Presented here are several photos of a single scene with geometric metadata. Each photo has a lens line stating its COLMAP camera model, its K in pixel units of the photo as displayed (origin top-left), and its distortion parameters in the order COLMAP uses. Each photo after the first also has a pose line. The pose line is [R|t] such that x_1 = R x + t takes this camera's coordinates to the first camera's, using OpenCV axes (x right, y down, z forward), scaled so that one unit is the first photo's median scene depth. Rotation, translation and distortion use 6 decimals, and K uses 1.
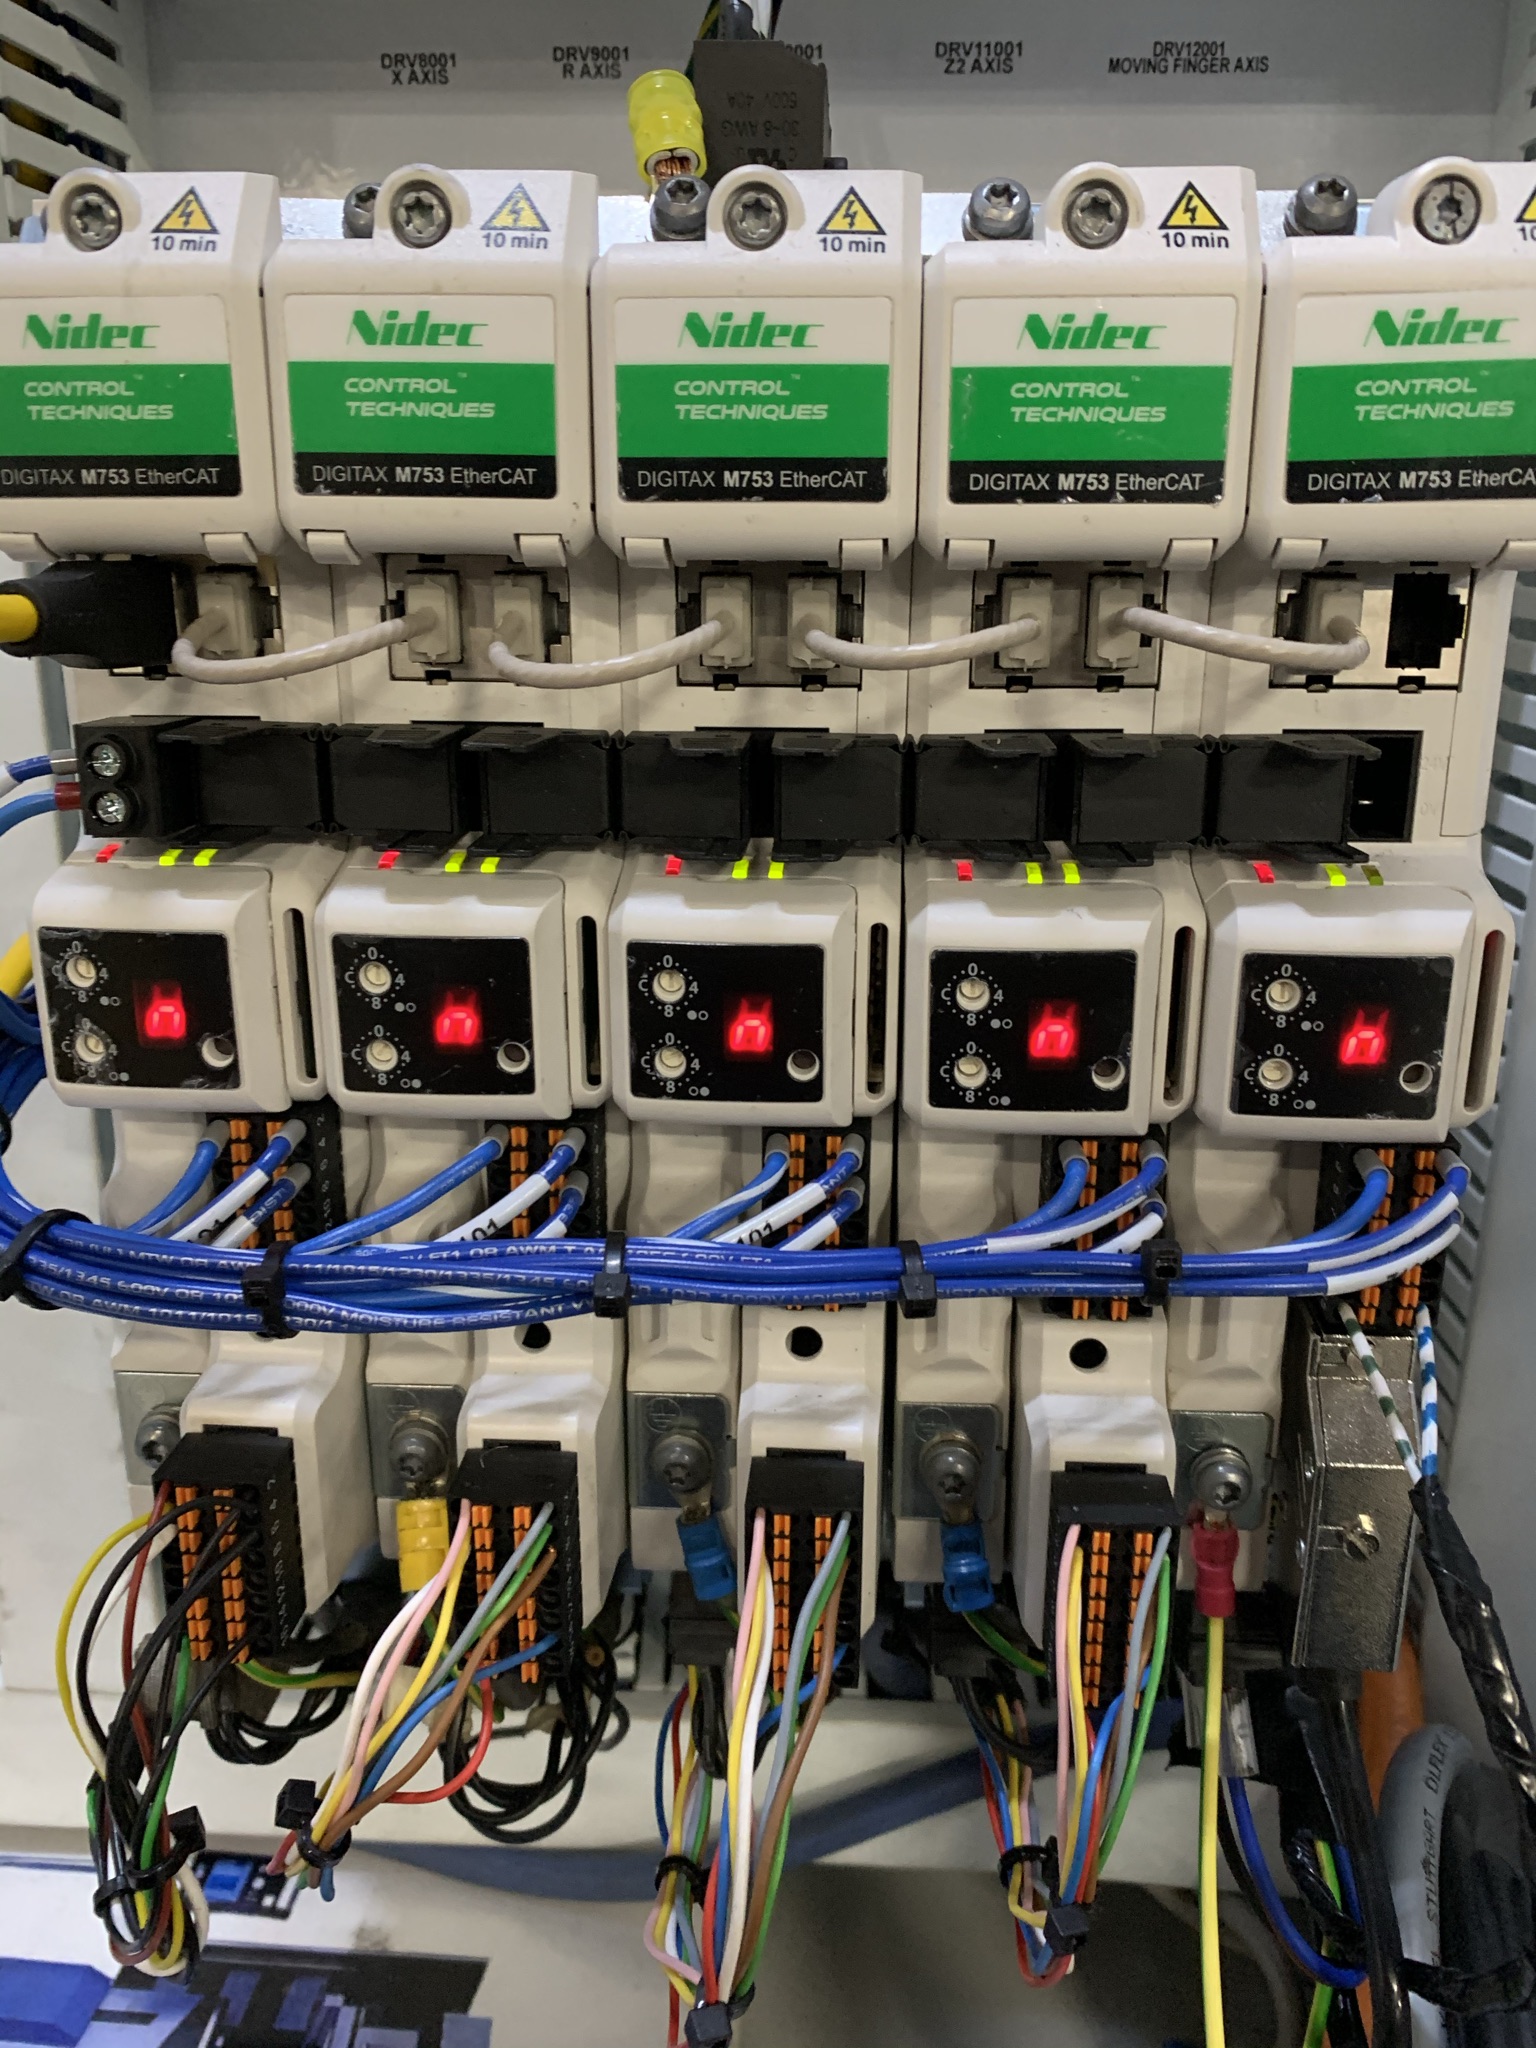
lens RADIAL K [[1575.6, 0, 775.2], [0, 1575.6, 1021.7], [0, 0, 1]] dist [0.251651, -0.560391]
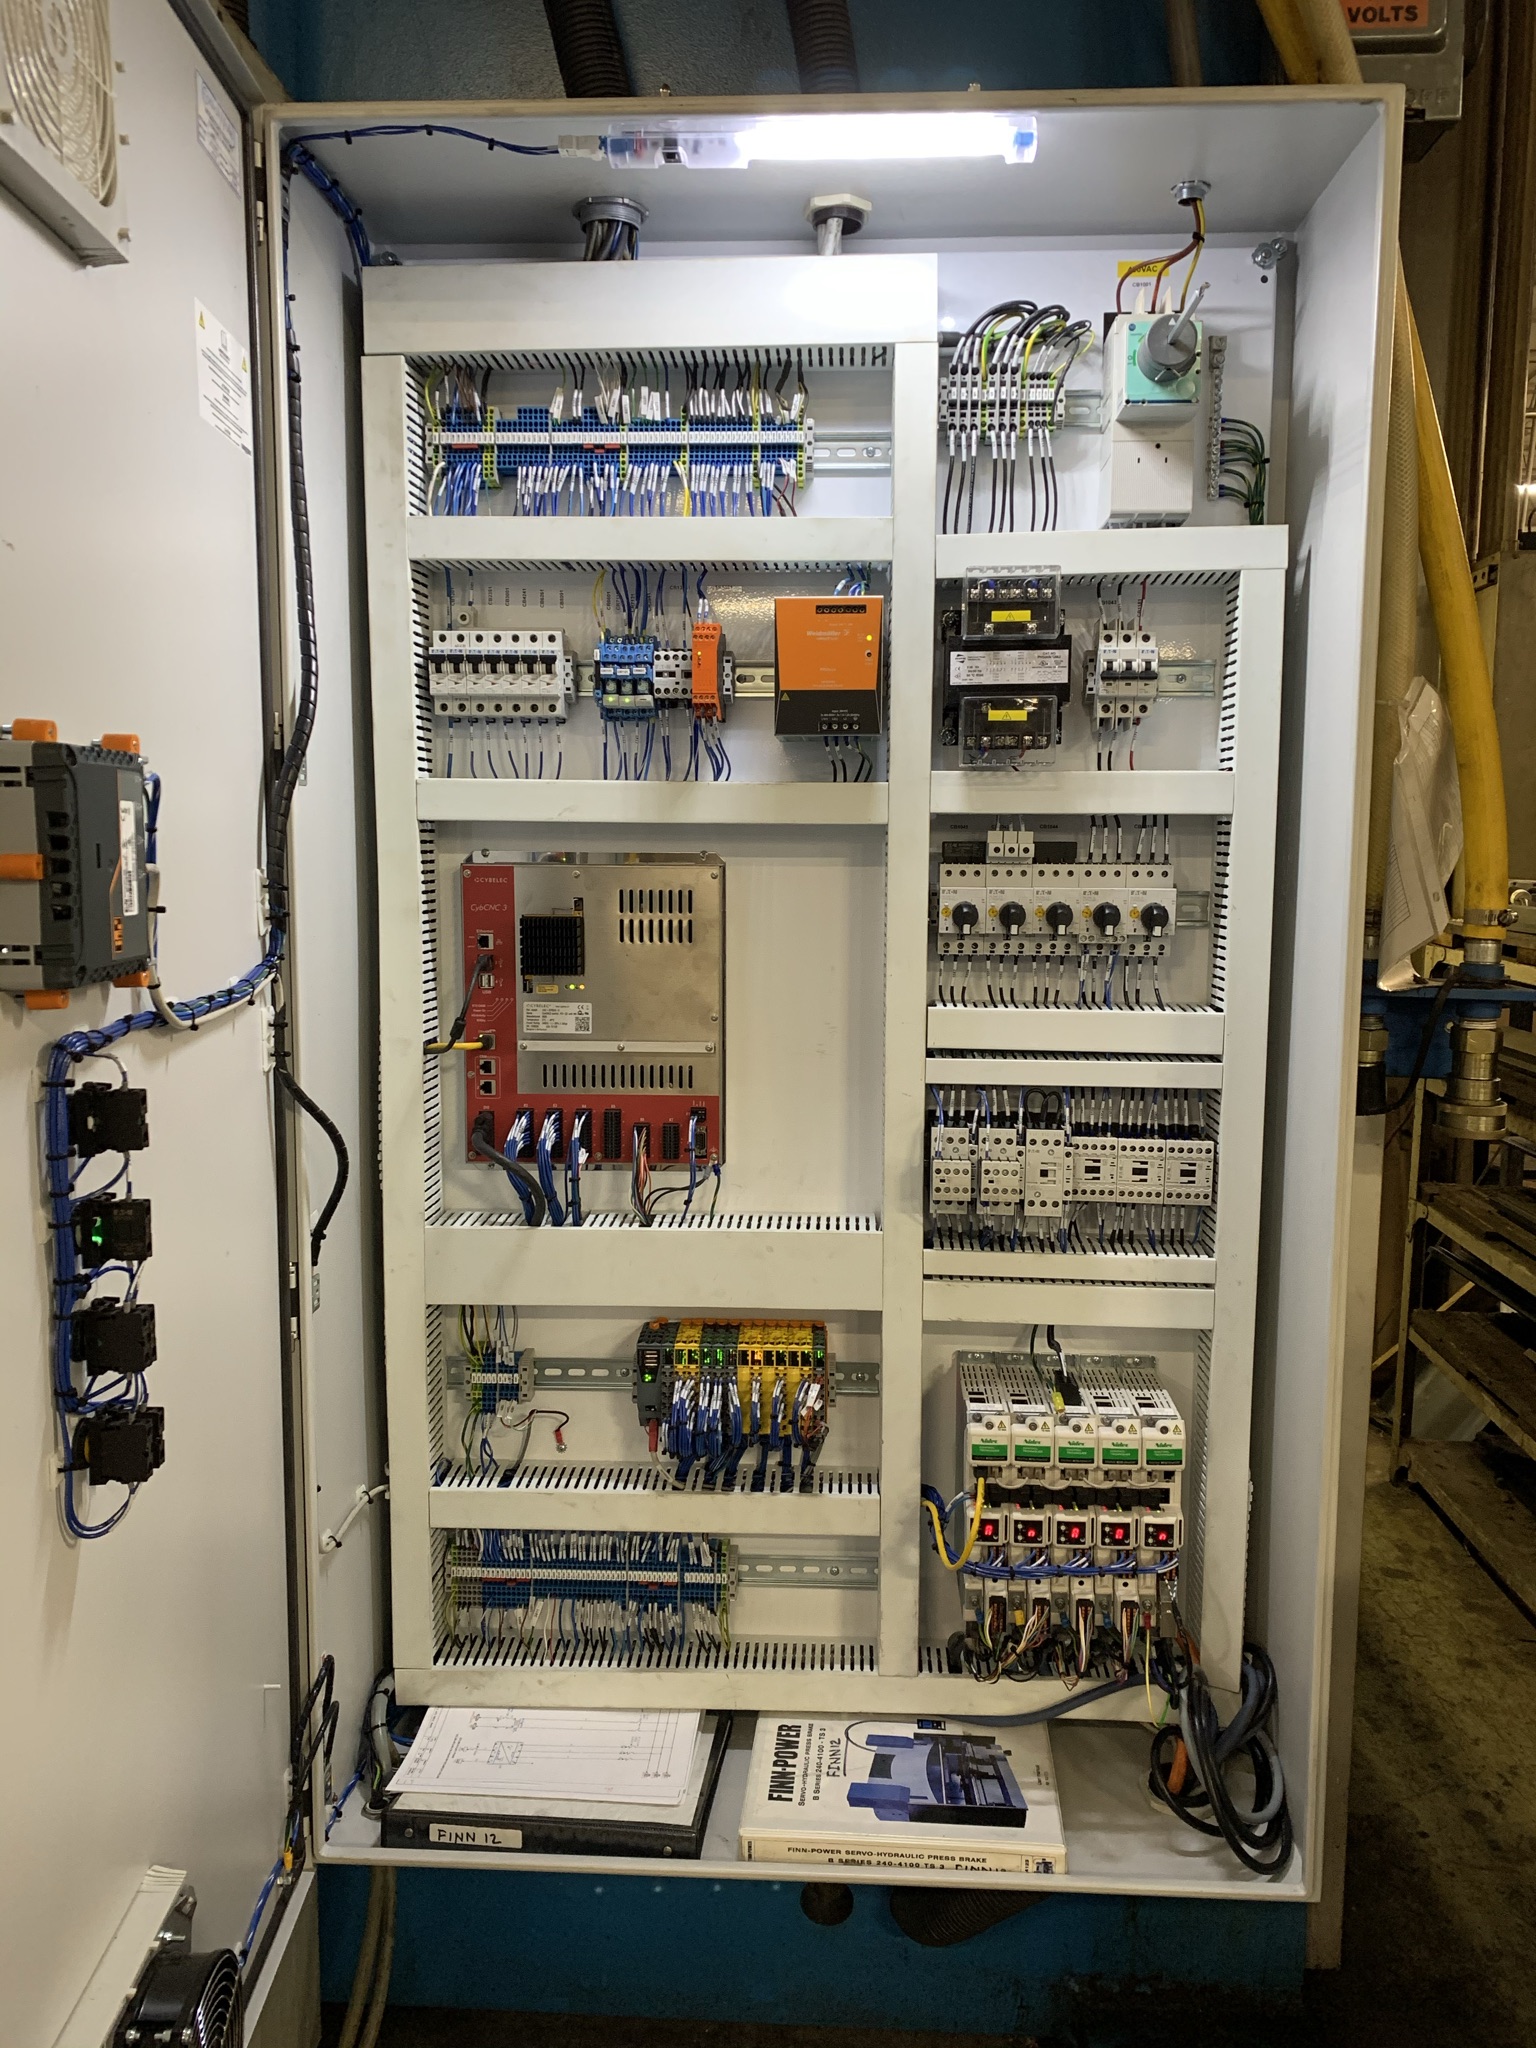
lens RADIAL K [[1575.6, 0, 775.2], [0, 1575.6, 1021.7], [0, 0, 1]] dist [0.251651, -0.560391]
pose [[0.999783, 0.000501, 0.020810, -1.431655], [0.002852, 0.986978, -0.160829, -1.044422], [-0.020619, 0.160854, 0.986763, -6.109475]]
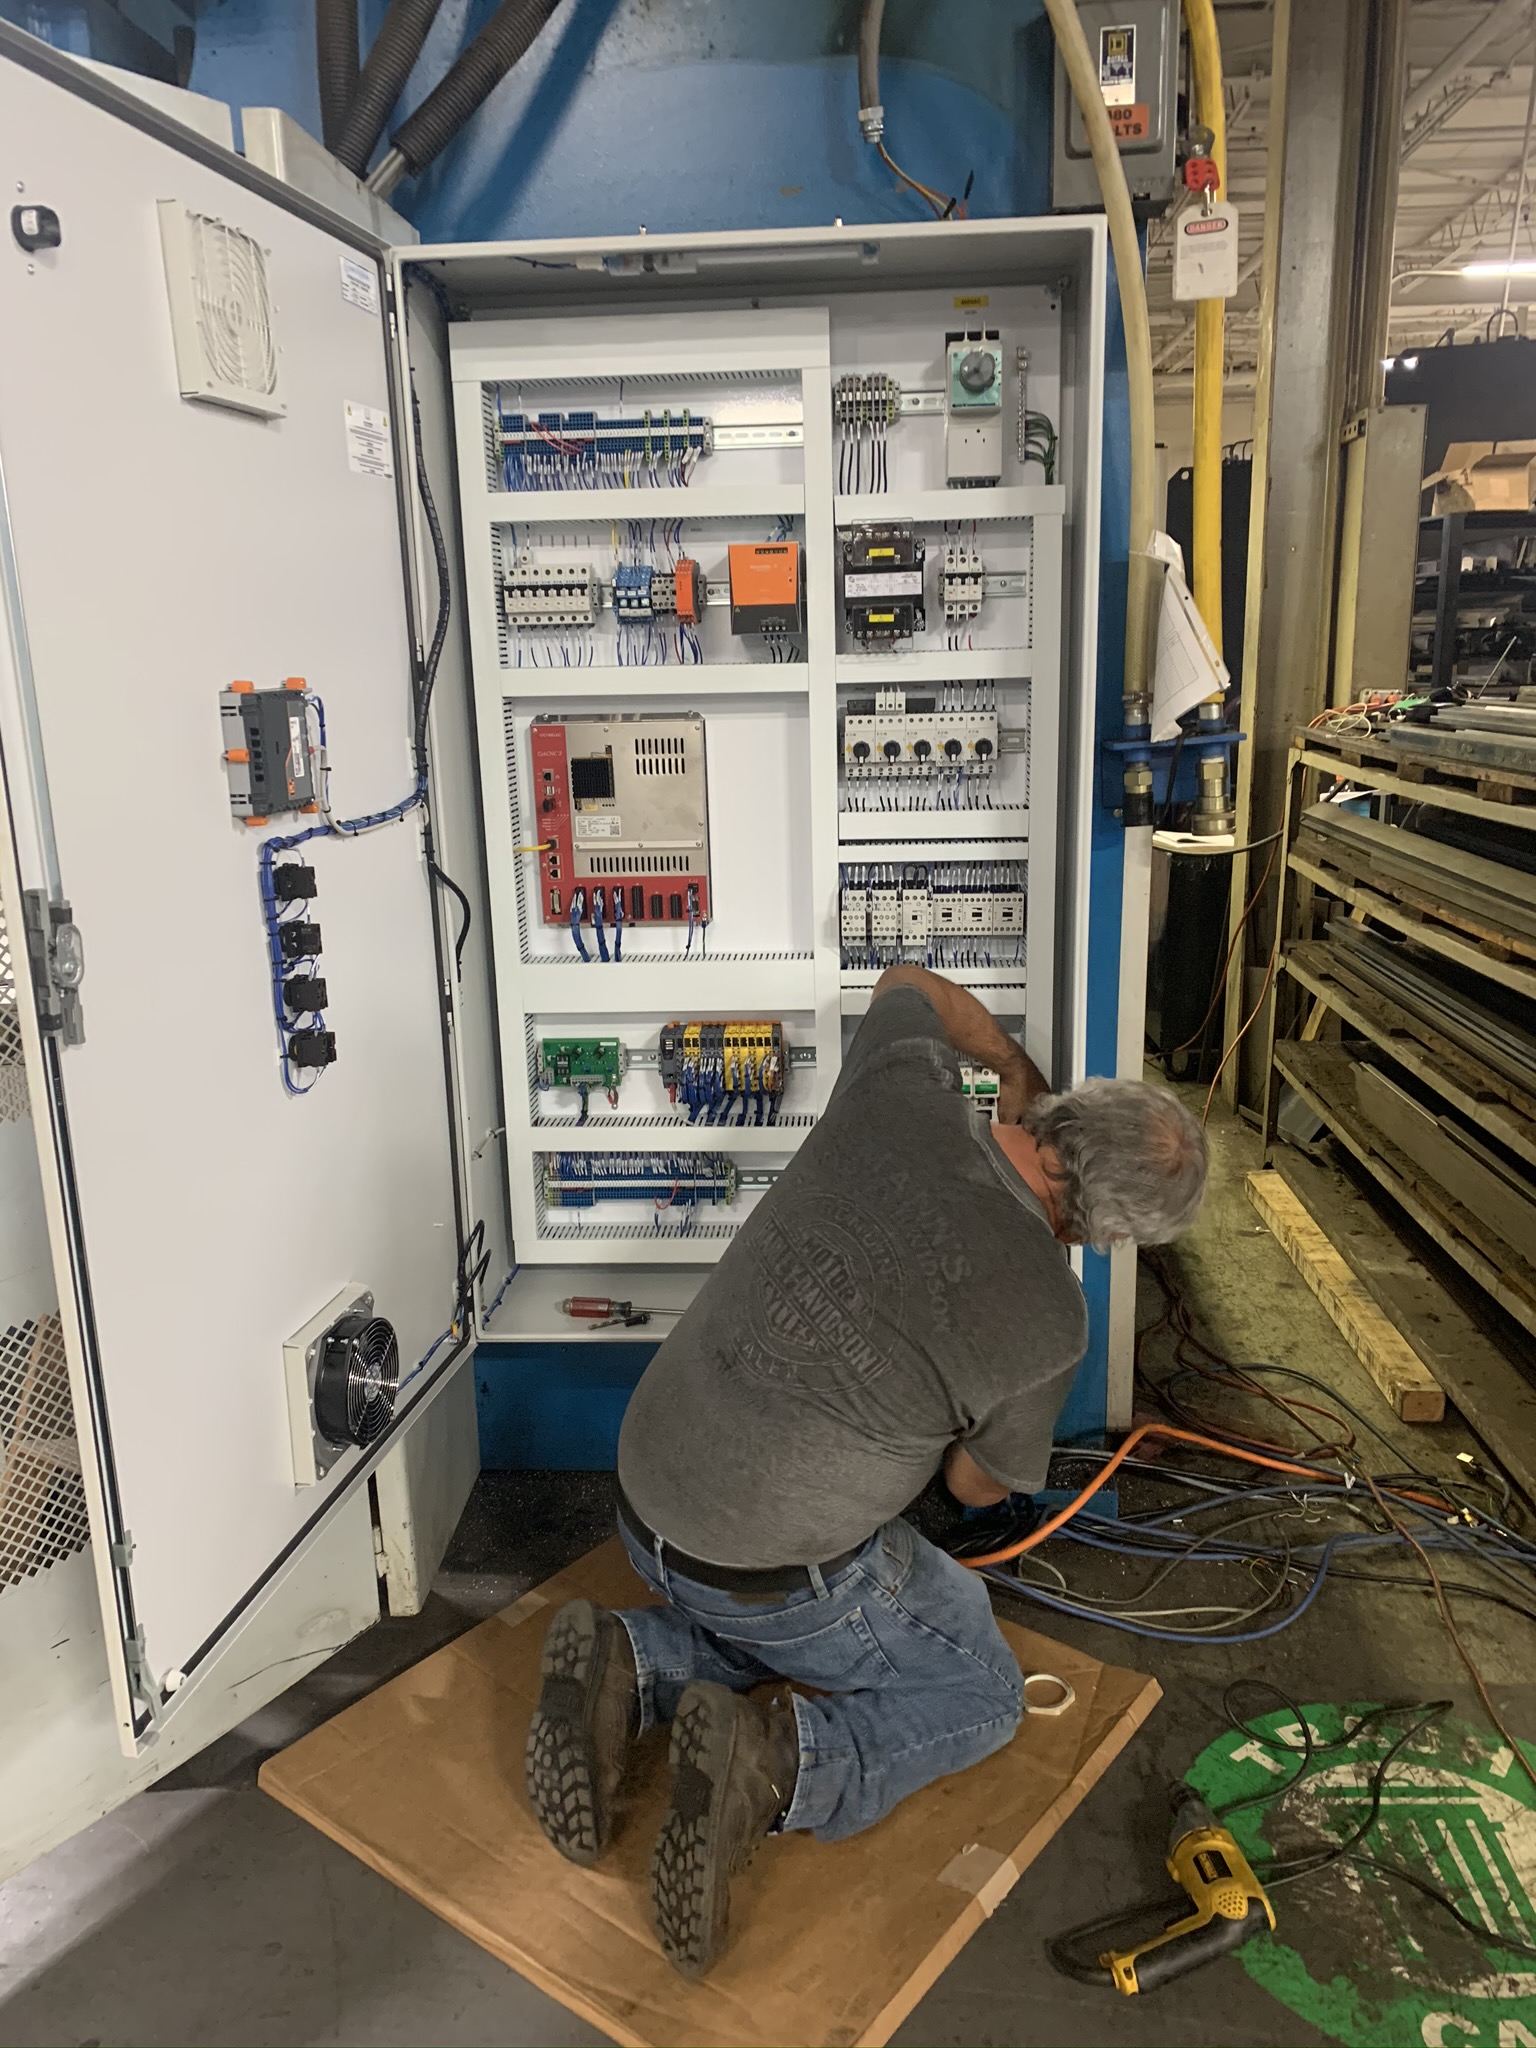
lens RADIAL K [[1575.6, 0, 775.2], [0, 1575.6, 1021.7], [0, 0, 1]] dist [0.251651, -0.560391]
pose [[0.999579, -0.029003, 0.000418, -1.088119], [0.028993, 0.998585, -0.044581, -0.339361], [0.000875, 0.044574, 0.999006, -9.934619]]
